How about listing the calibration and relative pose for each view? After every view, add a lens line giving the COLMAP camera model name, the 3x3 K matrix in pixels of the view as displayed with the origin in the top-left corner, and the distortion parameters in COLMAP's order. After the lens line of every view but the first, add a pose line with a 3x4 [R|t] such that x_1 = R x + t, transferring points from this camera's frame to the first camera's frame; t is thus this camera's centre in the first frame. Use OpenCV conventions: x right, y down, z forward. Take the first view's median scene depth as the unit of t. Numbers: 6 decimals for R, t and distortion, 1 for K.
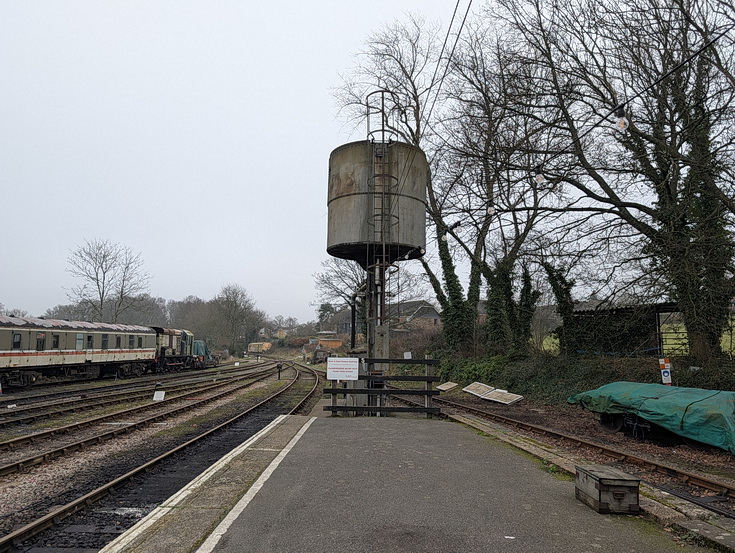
lens RADIAL K [[512.0, 0, 367.5], [0, 512.0, 276.5], [0, 0, 1]] dist [-0.042164, -0.000783]
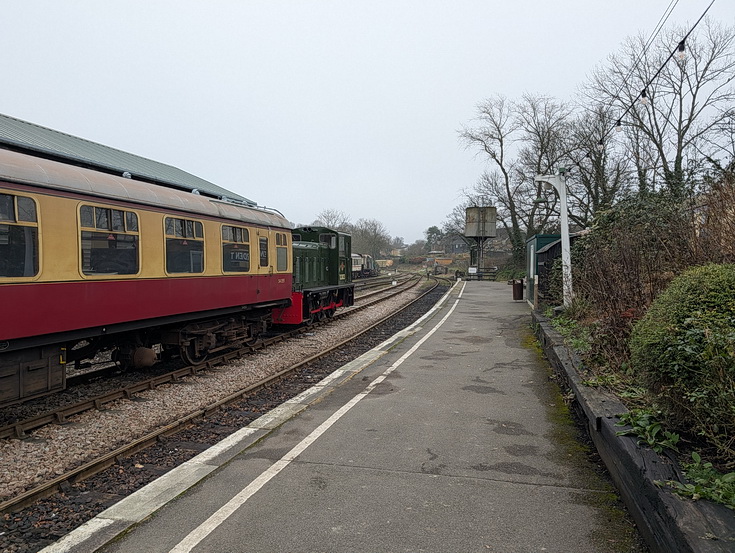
lens RADIAL K [[512.0, 0, 367.5], [0, 512.0, 276.5], [0, 0, 1]] dist [-0.042164, -0.000783]
pose [[0.981862, 0.007036, -0.189465, -0.023038], [0.023879, 0.986764, 0.160396, -0.108121], [0.188086, -0.162011, 0.968698, -0.757635]]
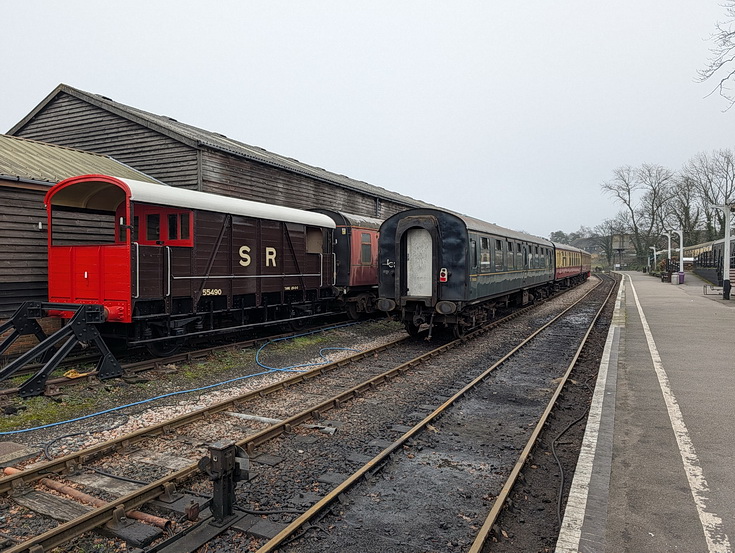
lens RADIAL K [[512.0, 0, 367.5], [0, 512.0, 276.5], [0, 0, 1]] dist [-0.042164, -0.000783]
pose [[0.927970, 0.007672, -0.372577, -0.179073], [0.049232, 0.988501, 0.142976, -0.246314], [0.369389, -0.151020, 0.916921, -1.943454]]
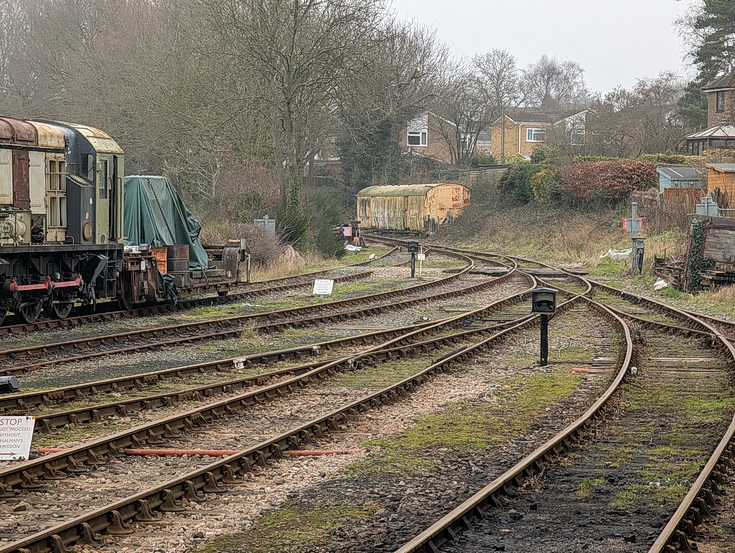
lens RADIAL K [[2517.5, 0, 367.5], [0, 2517.5, 276.5], [0, 0, 1]] dist [0.096554, 0.659943]
pose [[0.976161, 0.007967, -0.216903, -0.019076], [0.027840, 0.986476, 0.161524, 0.002533], [0.215257, -0.163712, 0.962737, 0.018131]]
